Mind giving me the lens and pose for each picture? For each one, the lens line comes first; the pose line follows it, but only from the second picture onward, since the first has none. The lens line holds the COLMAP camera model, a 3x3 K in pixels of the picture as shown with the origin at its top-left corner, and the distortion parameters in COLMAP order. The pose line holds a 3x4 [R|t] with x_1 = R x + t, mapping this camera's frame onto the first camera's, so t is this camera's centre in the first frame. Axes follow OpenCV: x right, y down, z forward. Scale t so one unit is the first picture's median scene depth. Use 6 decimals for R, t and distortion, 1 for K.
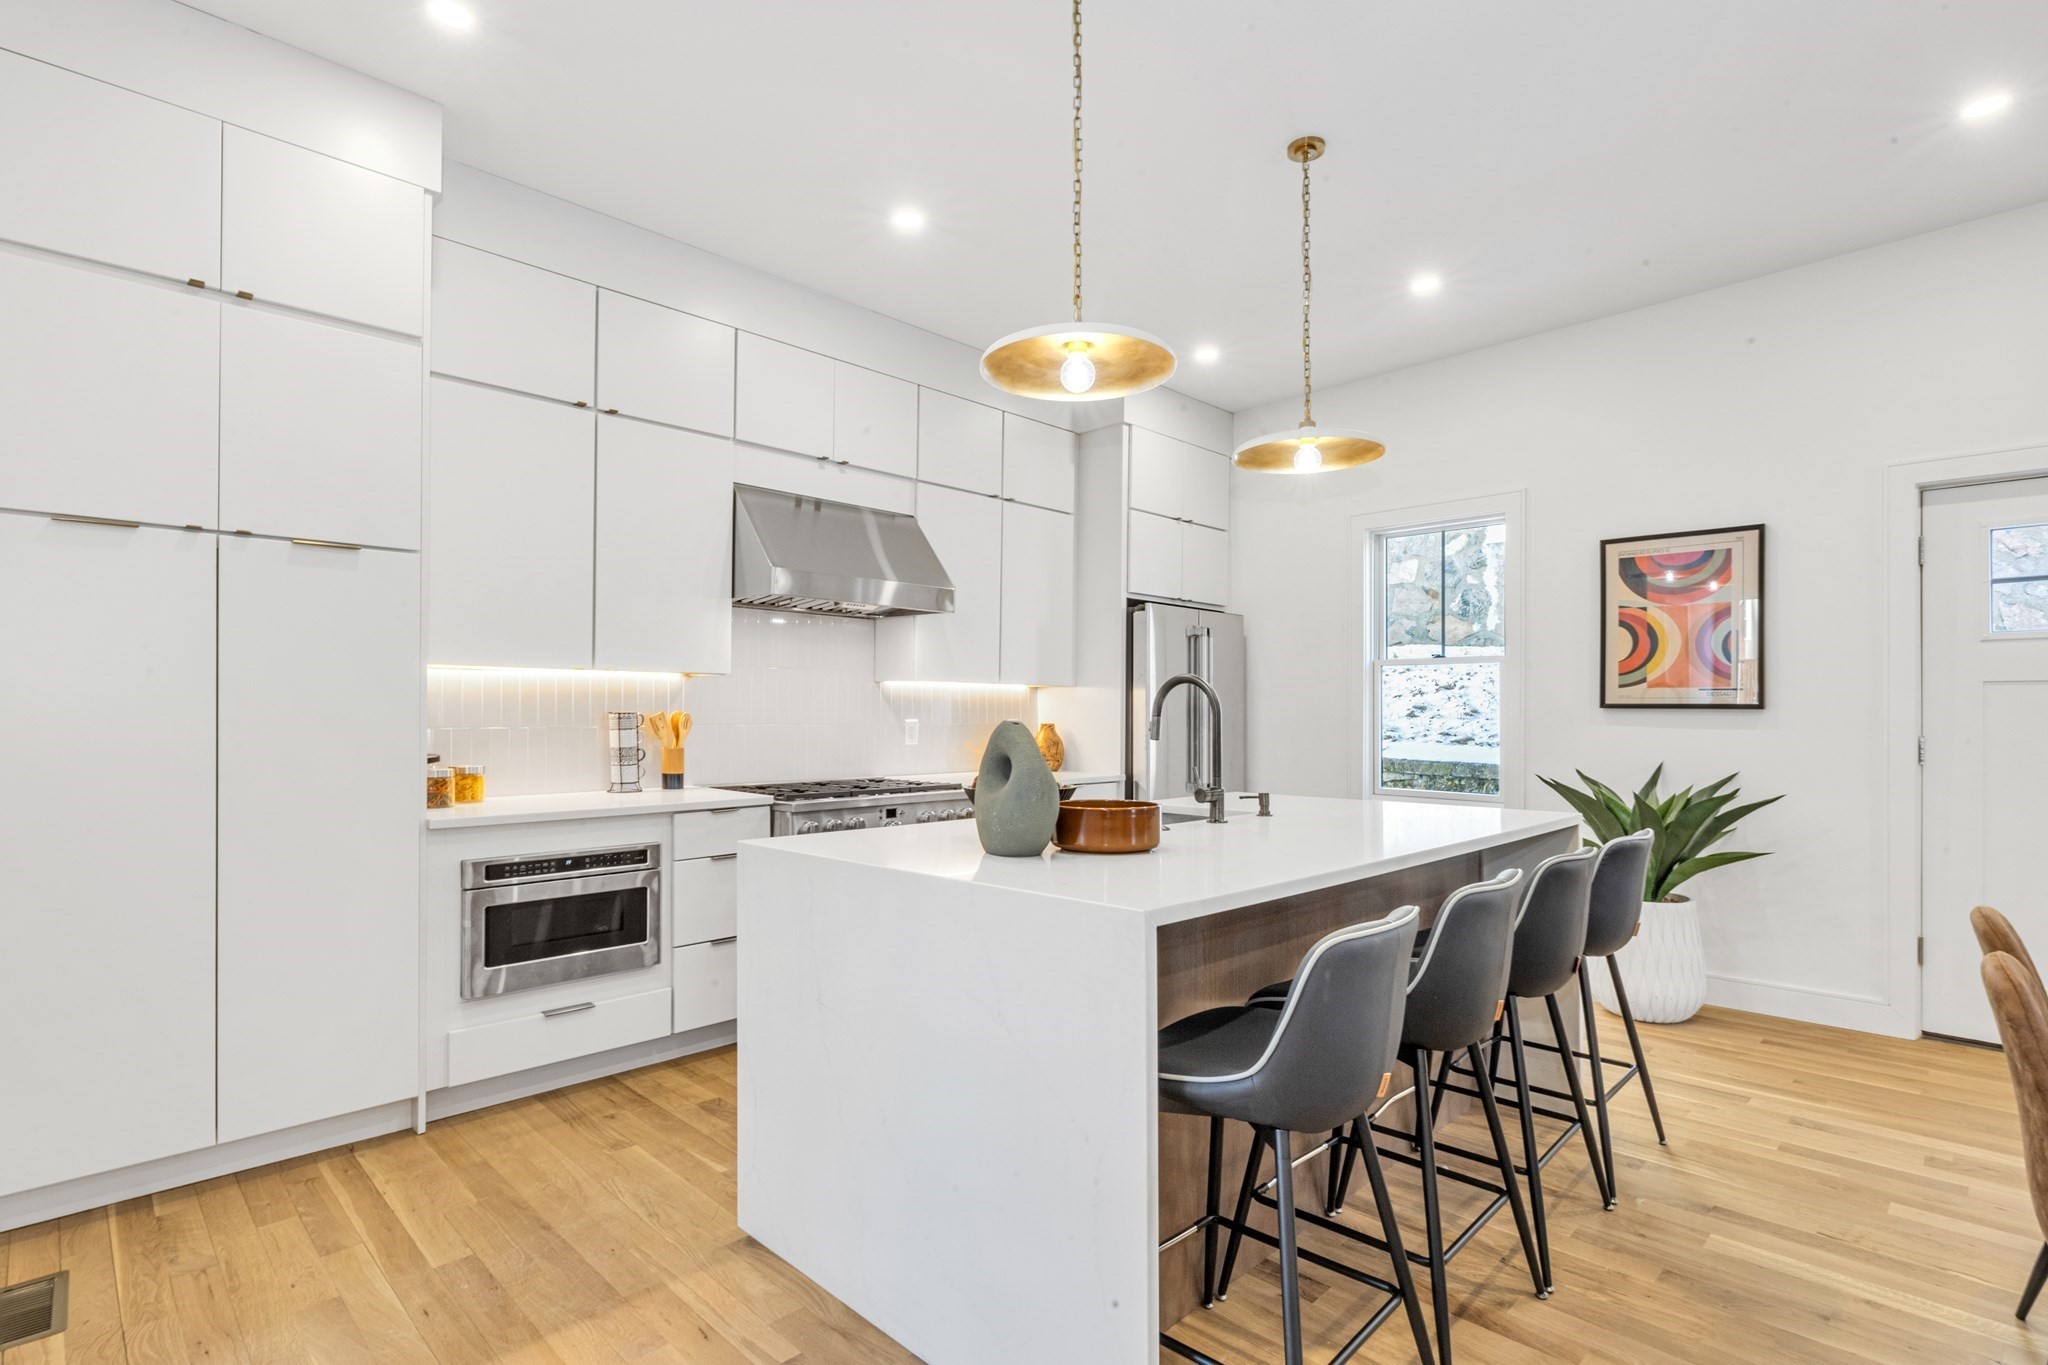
lens RADIAL K [[1004.5, 0, 1078.0], [0, 1004.5, 693.8], [0, 0, 1]] dist [-0.004590, 0.000000]
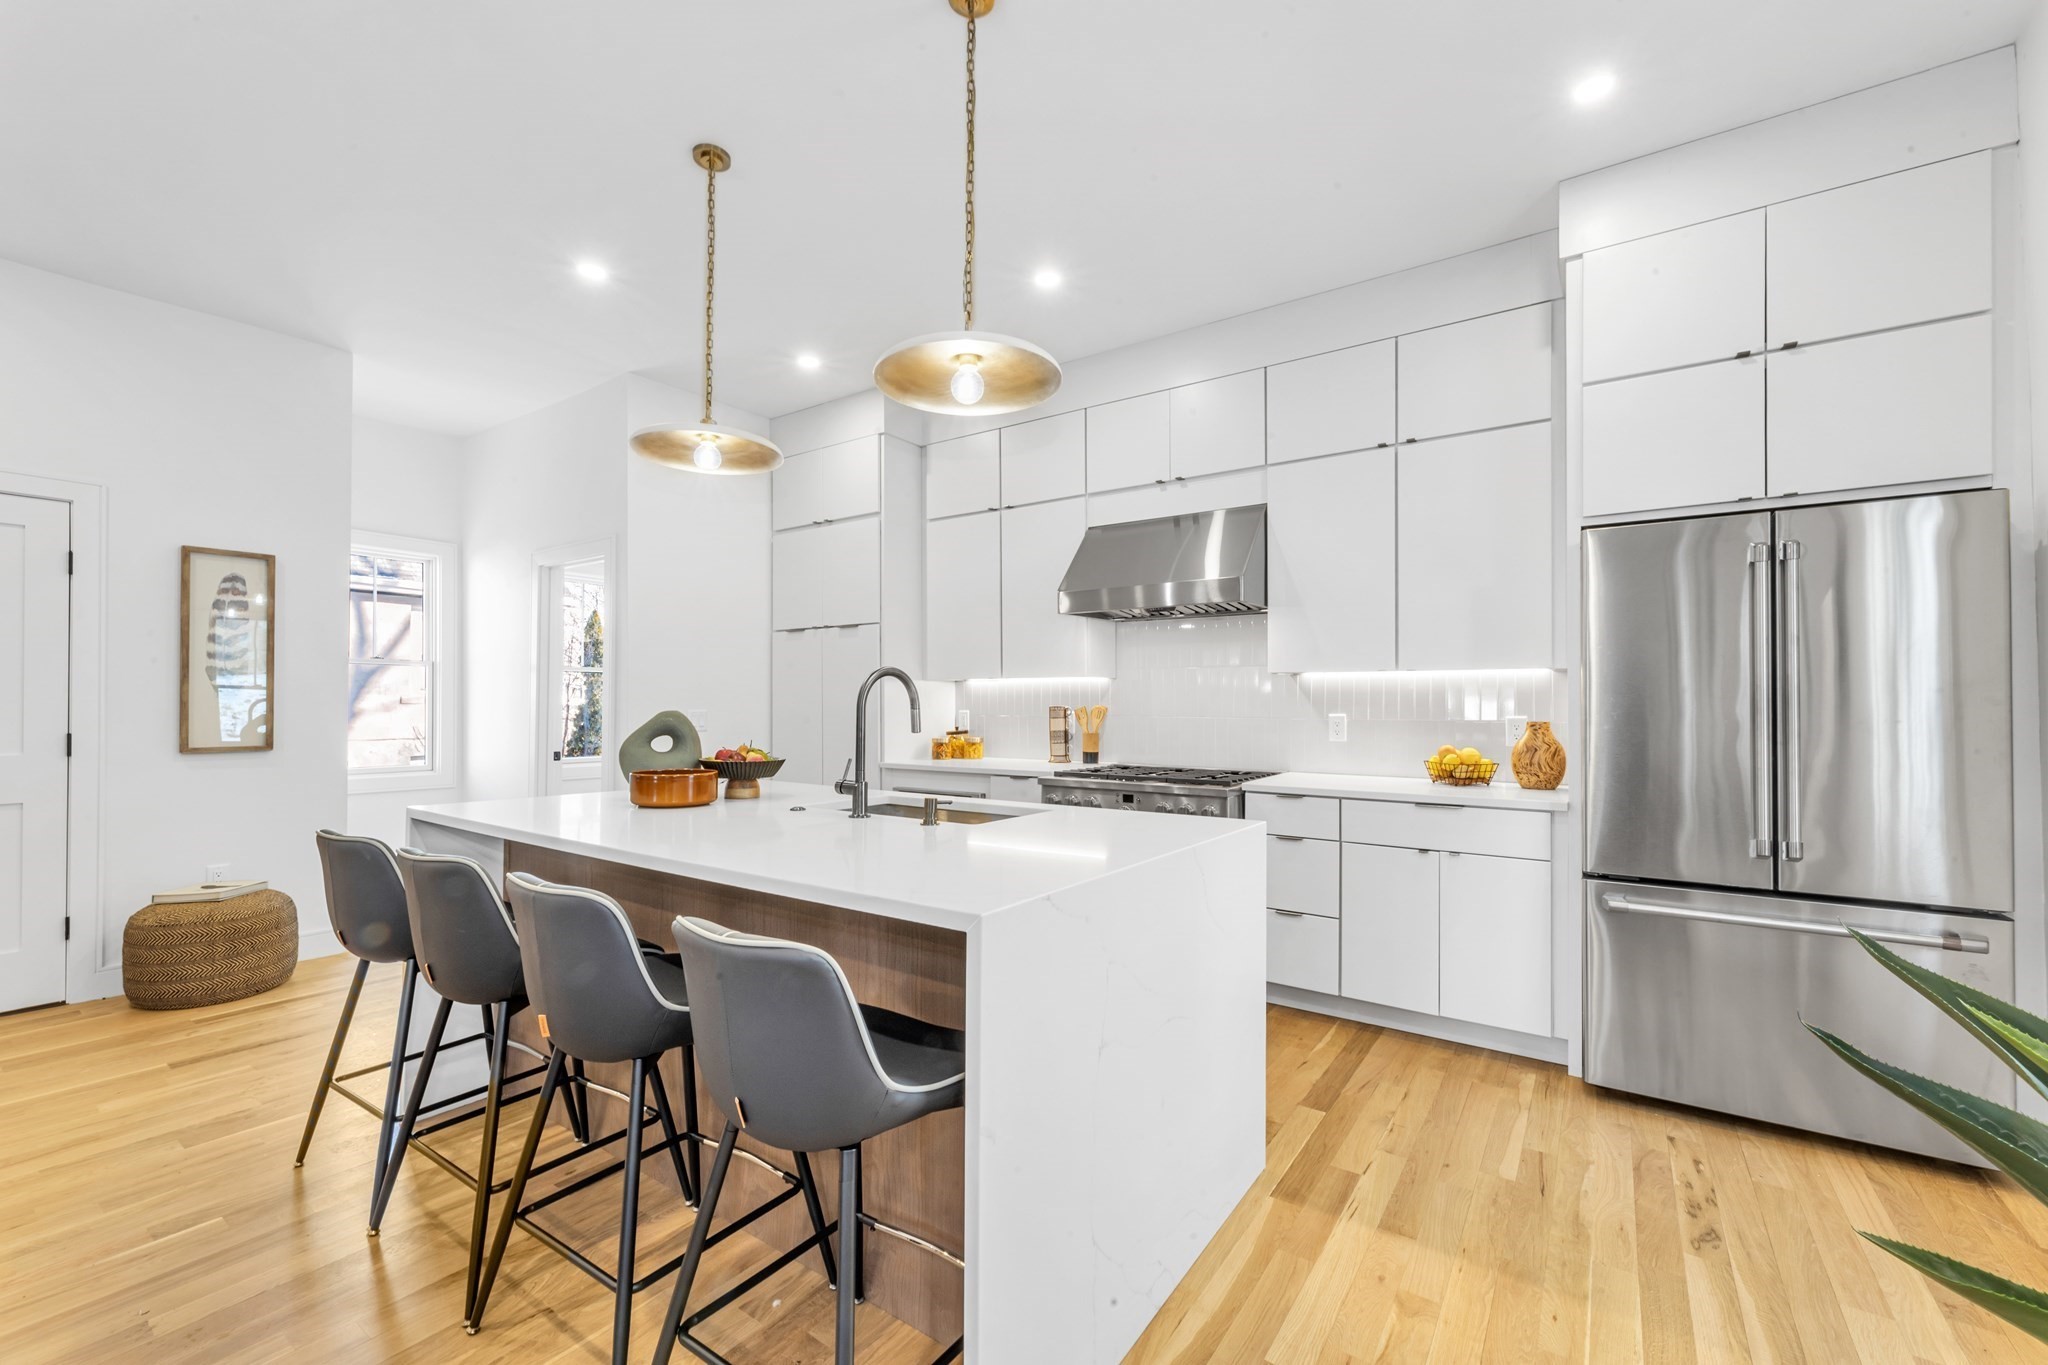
lens RADIAL K [[832.6, 0, 1008.5], [0, 832.6, 690.7], [0, 0, 1]] dist [0.000241, -0.000965]
pose [[0.133054, -0.020136, -0.990904, 0.682422], [0.013704, 0.999735, -0.018476, 0.016724], [0.991014, -0.011121, 0.133295, 0.739127]]
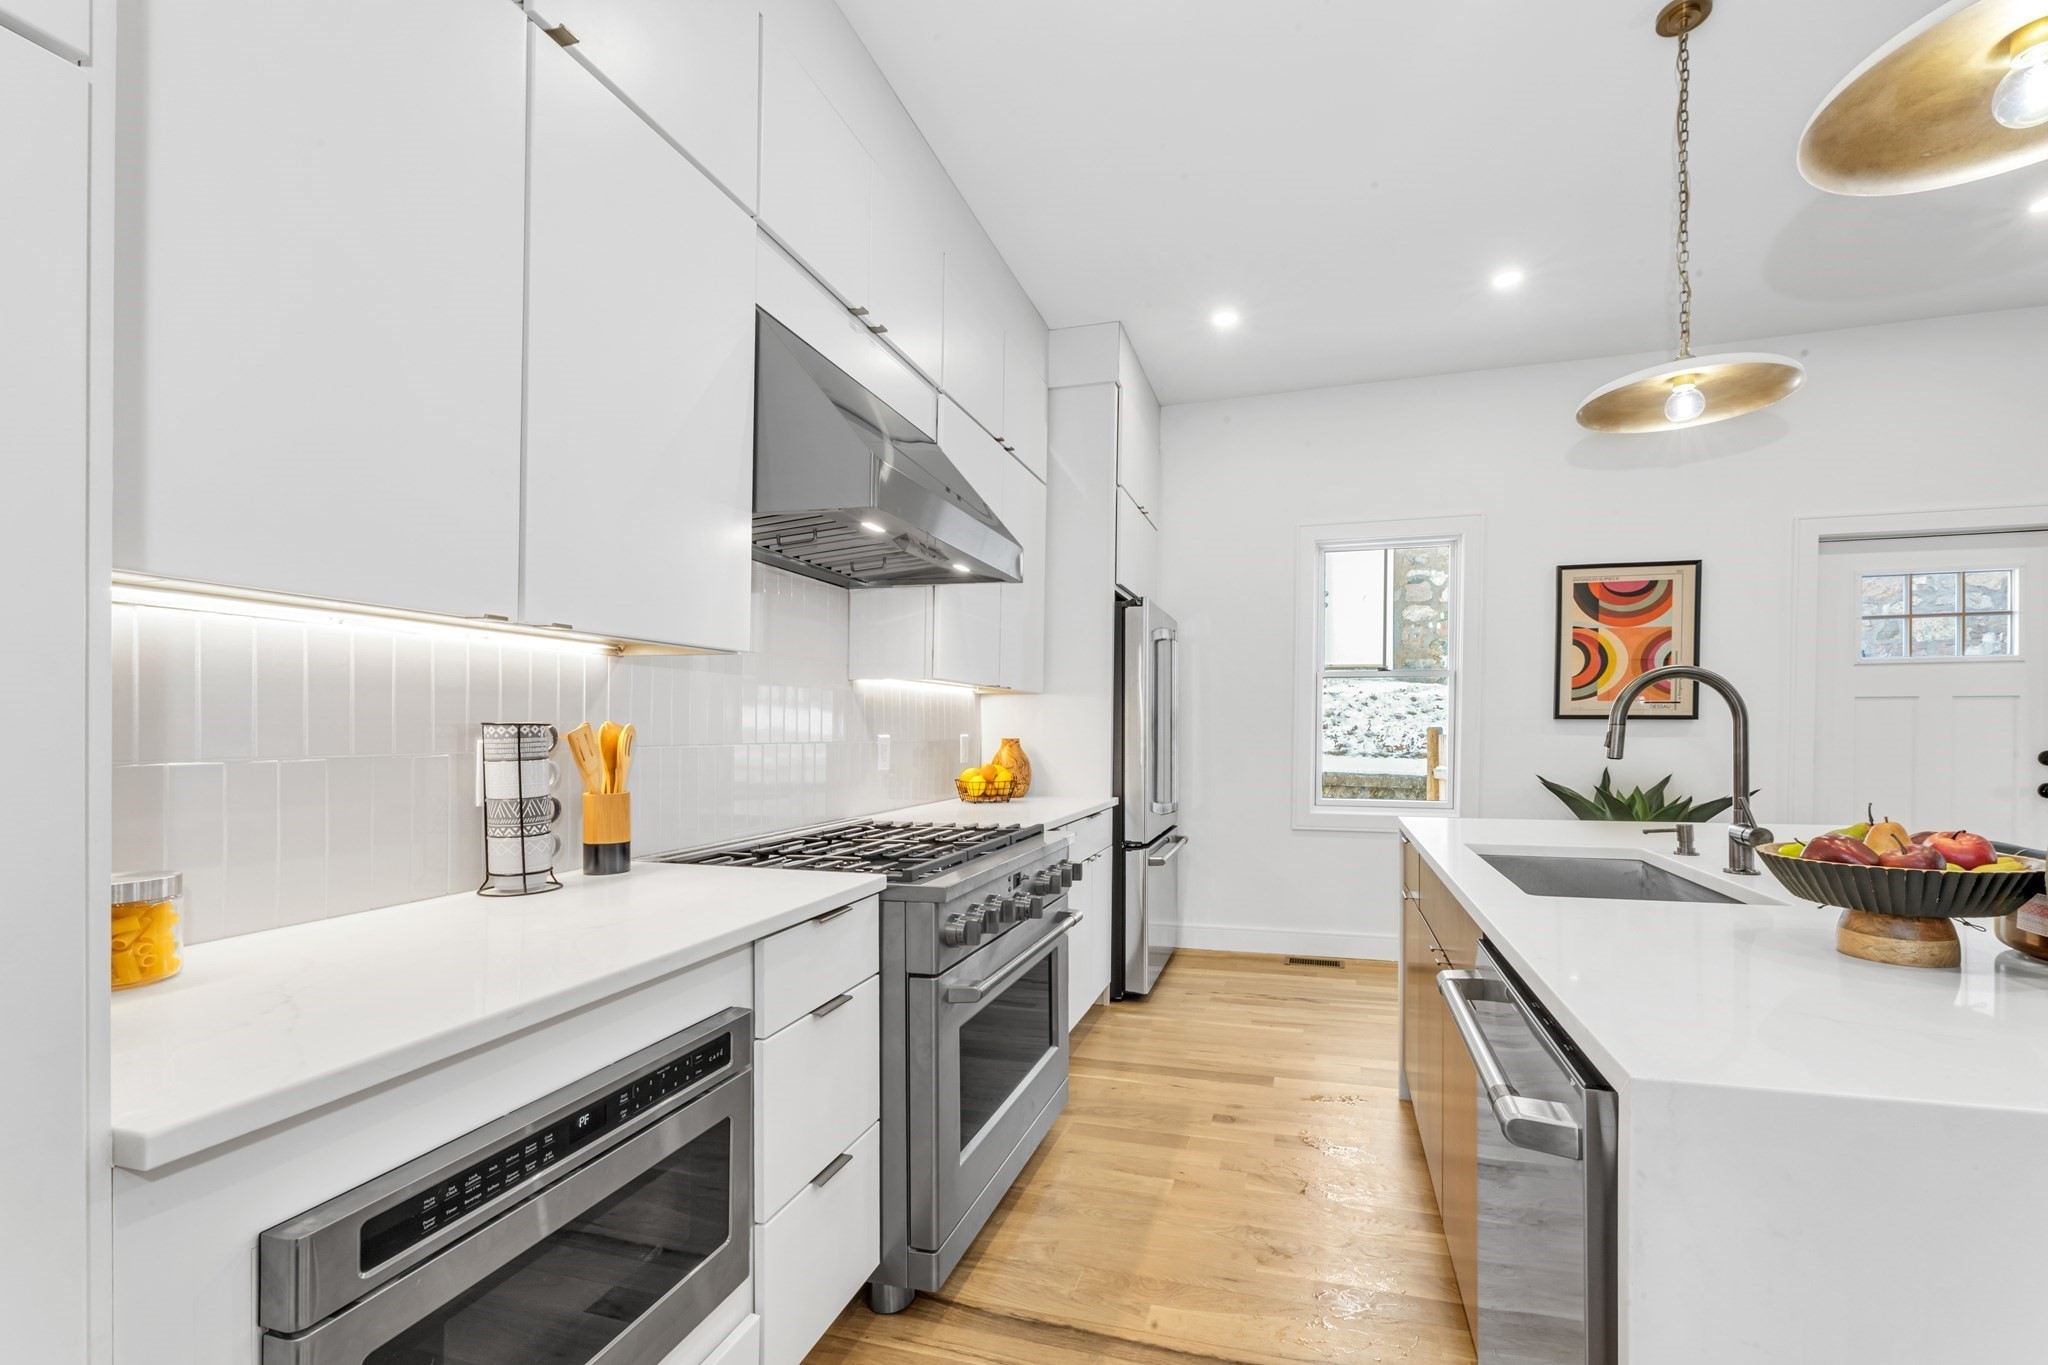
lens RADIAL K [[832.6, 0, 1119.5], [0, 832.6, 717.0], [0, 0, 1]] dist [0.000241, -0.000965]
pose [[0.871363, 0.002595, 0.490631, -0.382444], [-0.005668, 0.999973, 0.004778, 0.011689], [-0.490606, -0.006945, 0.871354, 0.497472]]
